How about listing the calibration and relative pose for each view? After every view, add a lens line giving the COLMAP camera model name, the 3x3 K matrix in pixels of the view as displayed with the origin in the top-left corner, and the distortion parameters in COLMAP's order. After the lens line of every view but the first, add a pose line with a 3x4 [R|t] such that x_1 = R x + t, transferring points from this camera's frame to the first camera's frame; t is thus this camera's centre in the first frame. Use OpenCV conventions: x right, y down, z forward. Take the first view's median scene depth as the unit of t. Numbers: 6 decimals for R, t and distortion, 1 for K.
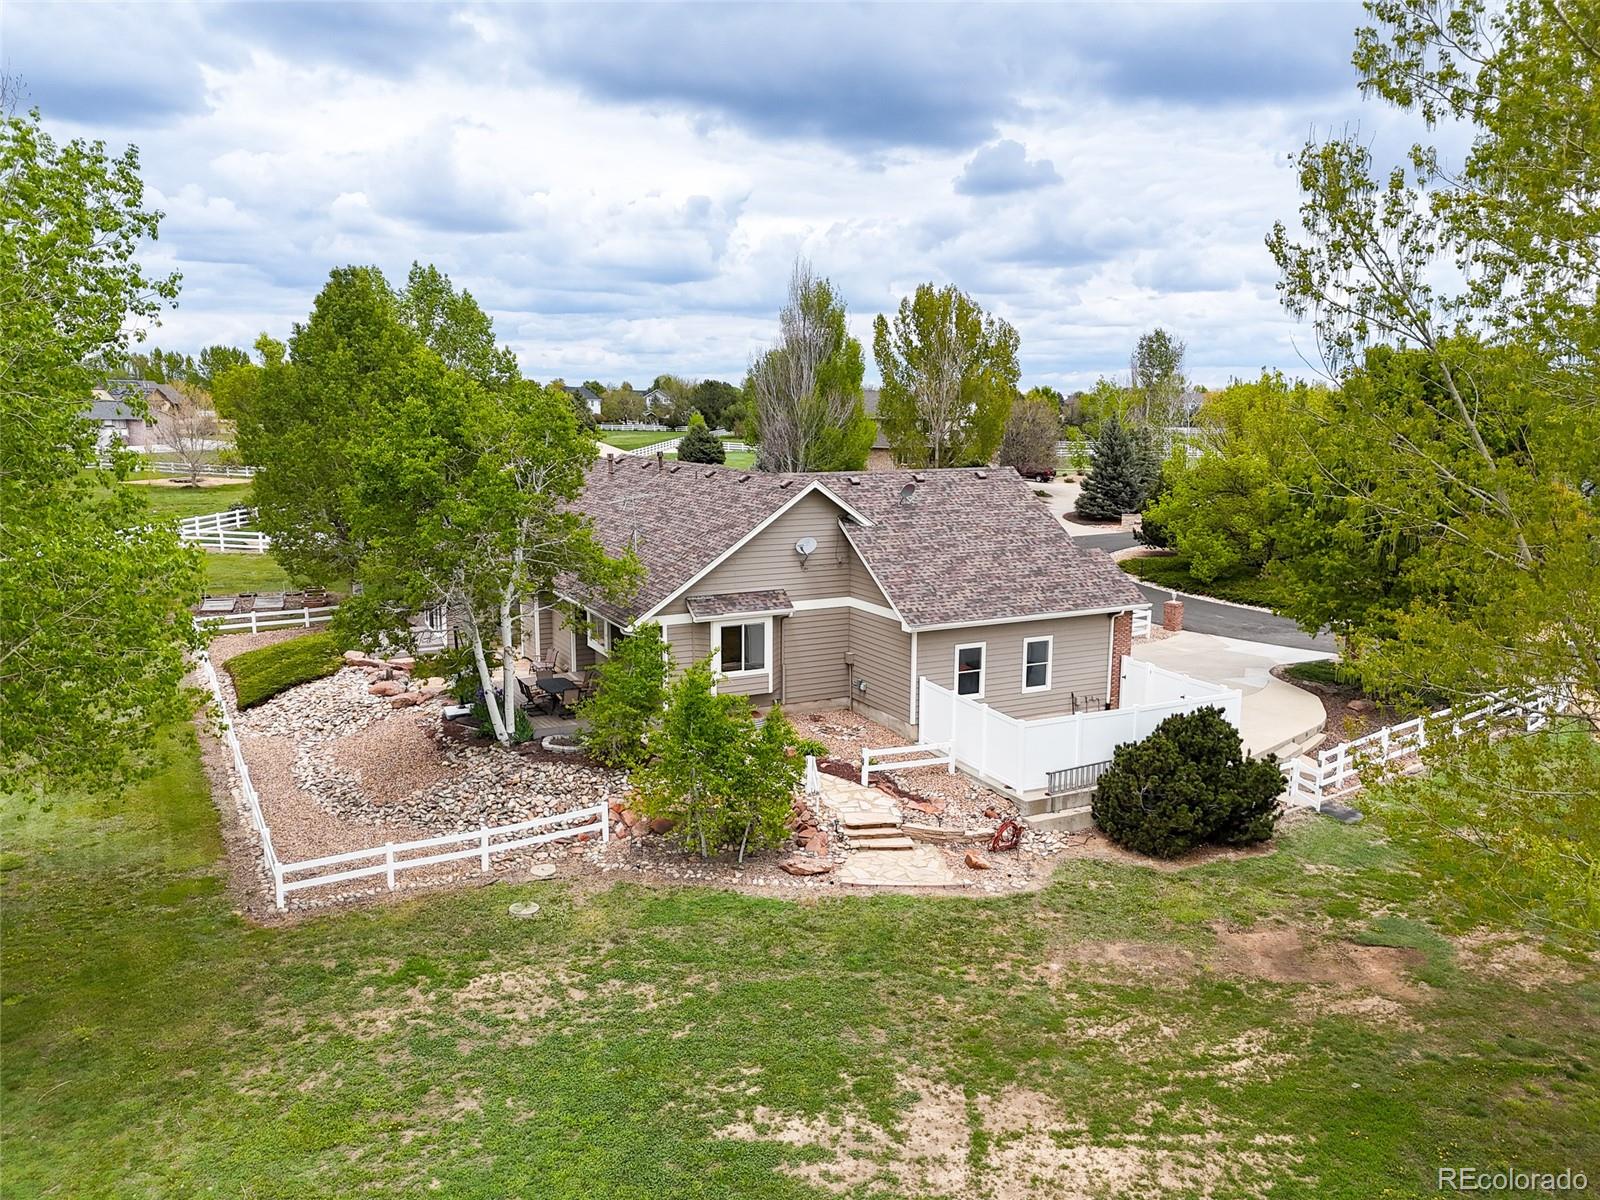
lens RADIAL K [[1153.1, 0, 800.0], [0, 1153.1, 600.0], [0, 0, 1]] dist [0.056408, -0.002363]
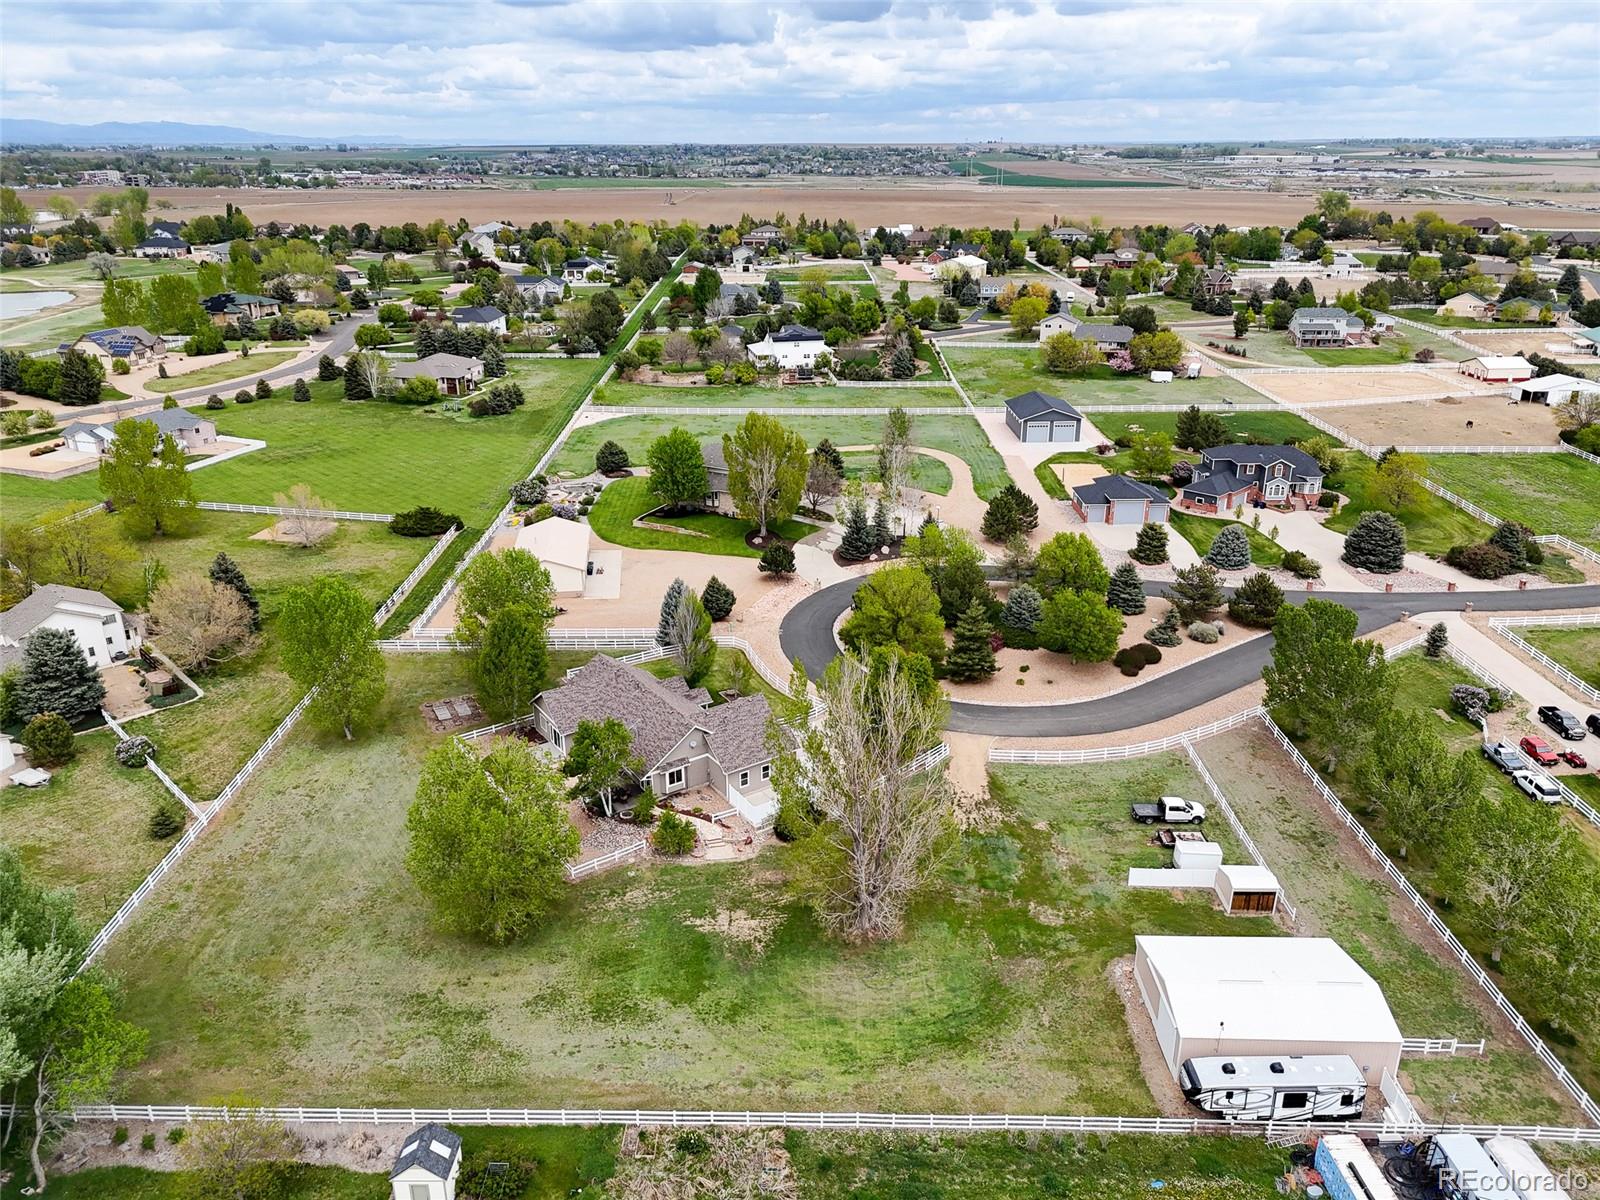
lens RADIAL K [[1153.1, 0, 800.0], [0, 1153.1, 600.0], [0, 0, 1]] dist [0.056408, -0.002363]
pose [[0.994376, -0.051623, 0.092478, 0.032904], [0.029233, 0.973027, 0.228831, -1.539689], [-0.101796, -0.224841, 0.969064, -2.731549]]
